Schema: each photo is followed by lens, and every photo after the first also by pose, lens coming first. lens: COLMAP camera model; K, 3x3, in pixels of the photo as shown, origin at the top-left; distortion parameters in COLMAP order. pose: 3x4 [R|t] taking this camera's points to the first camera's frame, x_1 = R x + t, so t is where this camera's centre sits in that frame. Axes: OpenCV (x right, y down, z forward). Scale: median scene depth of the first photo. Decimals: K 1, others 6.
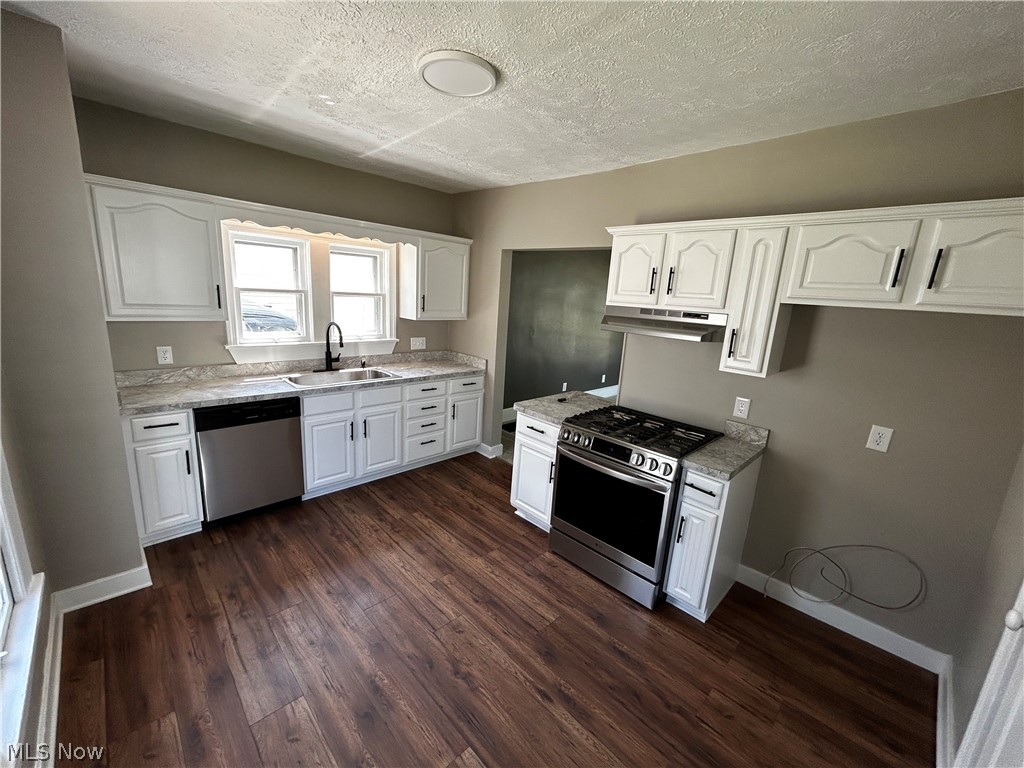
lens RADIAL K [[412.9, 0, 512.0], [0, 412.9, 384.0], [0, 0, 1]] dist [0.000308, -0.000236]
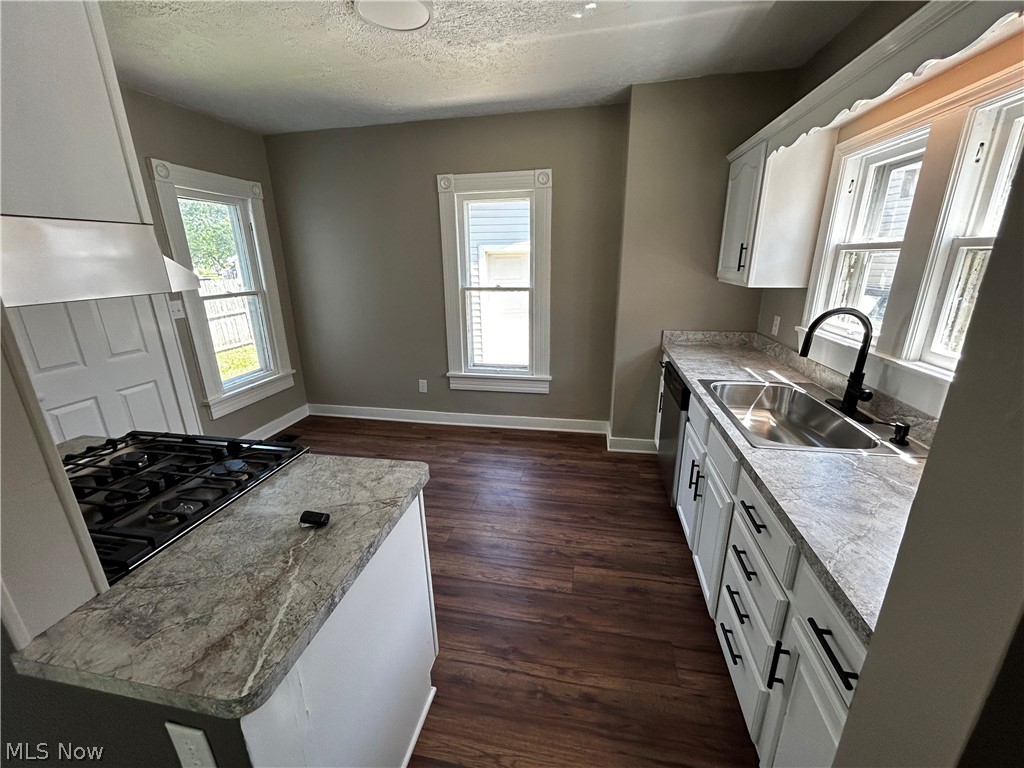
lens RADIAL K [[412.9, 0, 512.0], [0, 412.9, 384.0], [0, 0, 1]] dist [0.000308, -0.000236]
pose [[-0.826727, 0.116947, -0.550314, 0.228275], [-0.157454, 0.890973, 0.425881, -0.329379], [0.540121, 0.438737, -0.718178, 1.810205]]
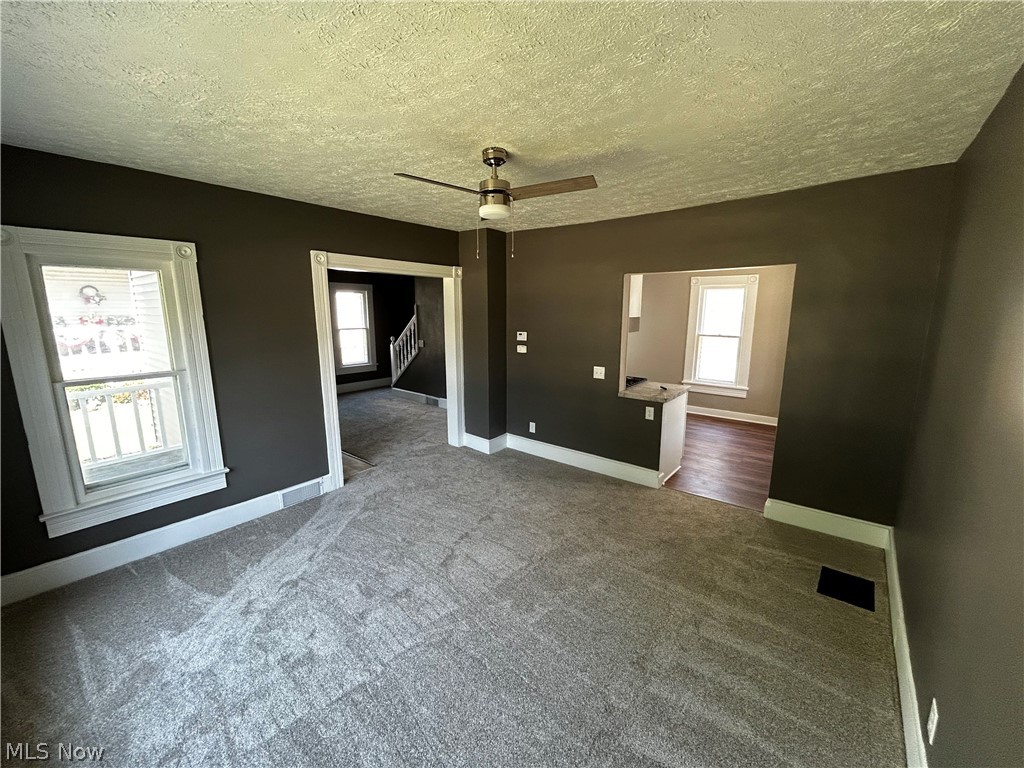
lens RADIAL K [[412.9, 0, 512.0], [0, 412.9, 384.0], [0, 0, 1]] dist [0.000308, -0.000236]
pose [[-0.992941, -0.040226, -0.111581, 1.093564], [-0.080451, 0.919665, 0.384374, -0.650150], [0.087155, 0.390637, -0.916410, 3.116356]]
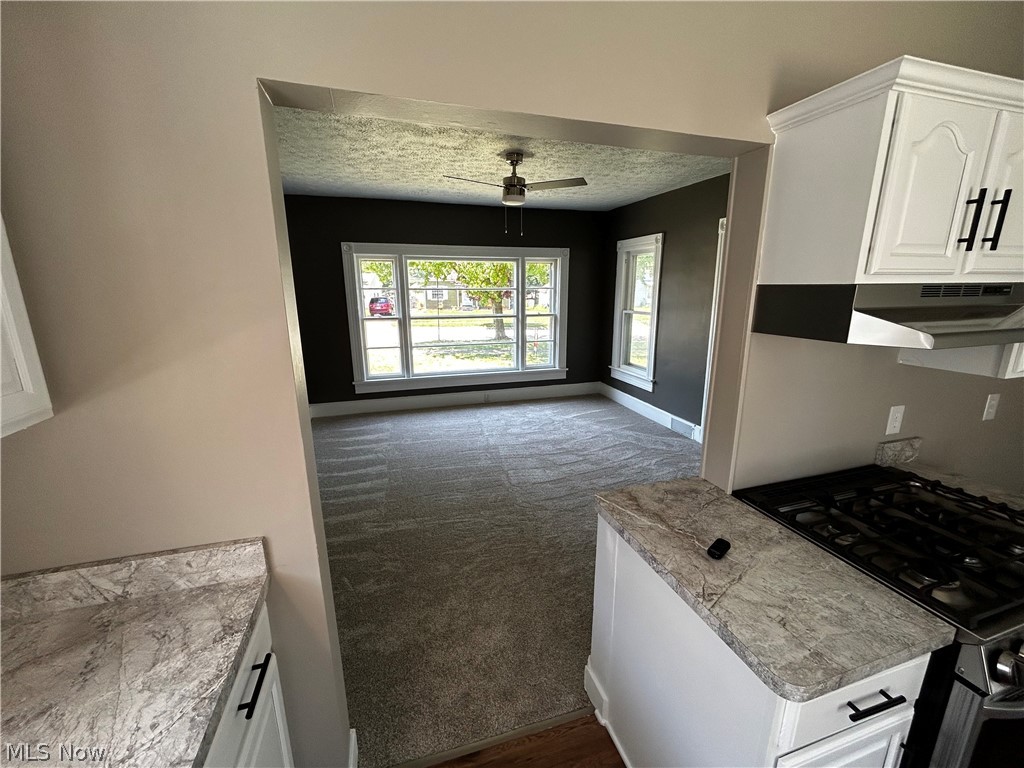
lens RADIAL K [[412.9, 0, 512.0], [0, 412.9, 384.0], [0, 0, 1]] dist [0.000308, -0.000236]
pose [[0.460973, -0.271411, 0.844891, -0.338070], [0.226613, 0.956518, 0.183630, -0.303728], [-0.857992, 0.106814, 0.502434, 1.347105]]
